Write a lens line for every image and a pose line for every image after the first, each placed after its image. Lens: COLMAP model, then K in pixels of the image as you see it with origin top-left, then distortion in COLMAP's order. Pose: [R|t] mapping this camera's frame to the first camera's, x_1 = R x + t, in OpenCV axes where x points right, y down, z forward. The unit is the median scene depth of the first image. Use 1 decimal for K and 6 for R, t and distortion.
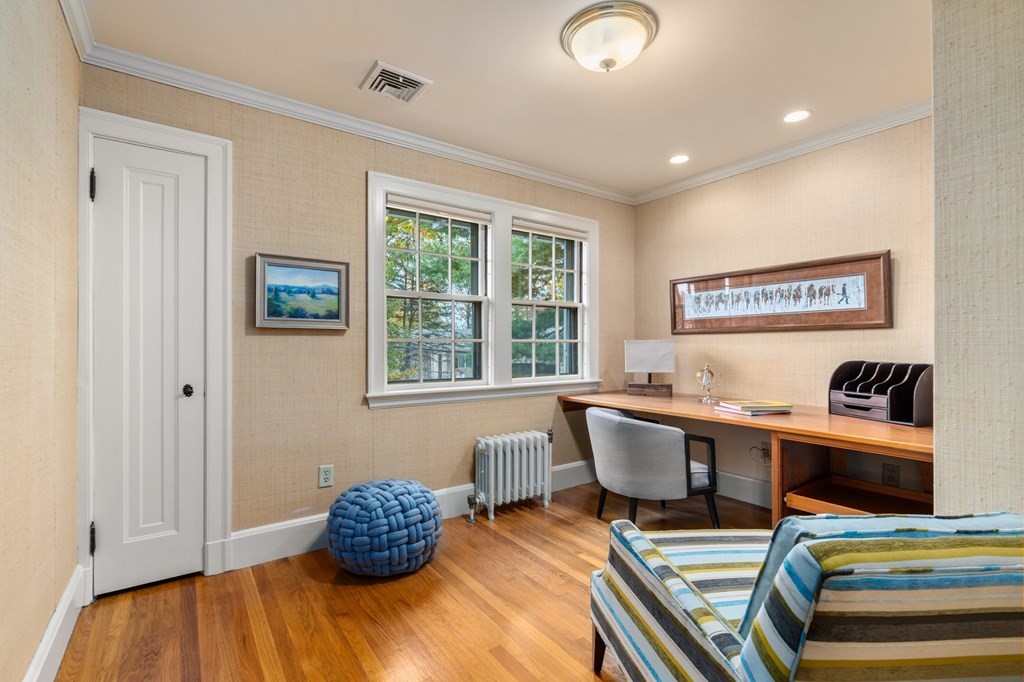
lens RADIAL K [[461.1, 0, 509.8], [0, 461.1, 337.0], [0, 0, 1]] dist [-0.002927, 0.000487]
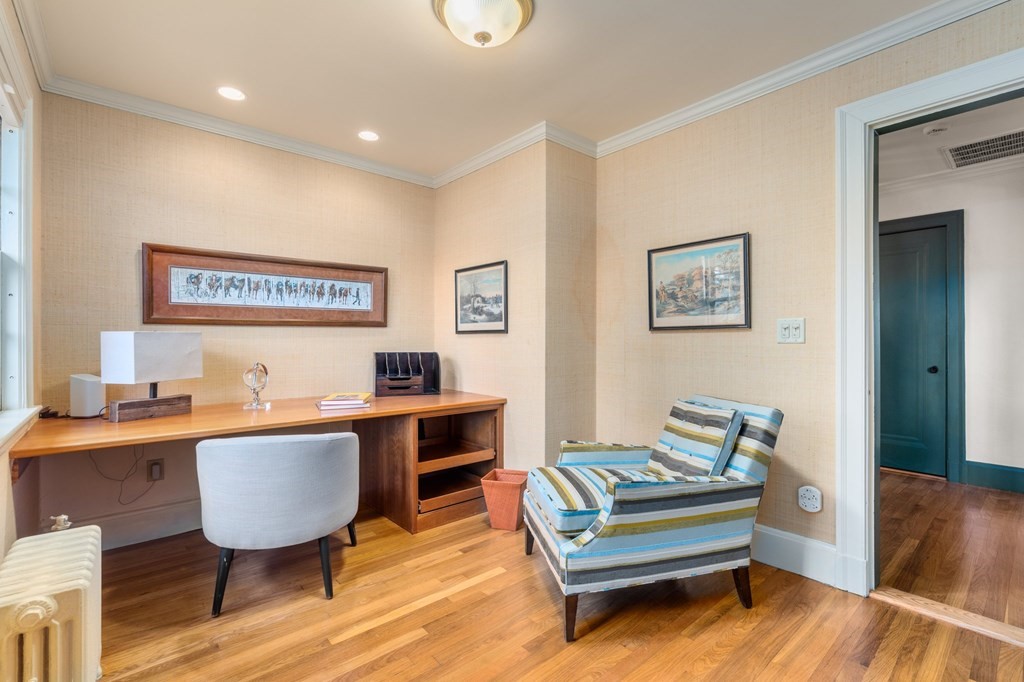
lens RADIAL K [[461.1, 0, 509.8], [0, 461.1, 337.0], [0, 0, 1]] dist [-0.002927, 0.000487]
pose [[-0.089397, 0.007712, 0.995966, -0.463835], [-0.016169, 0.999827, -0.009193, 0.014514], [-0.995865, -0.016925, -0.089257, 0.662413]]
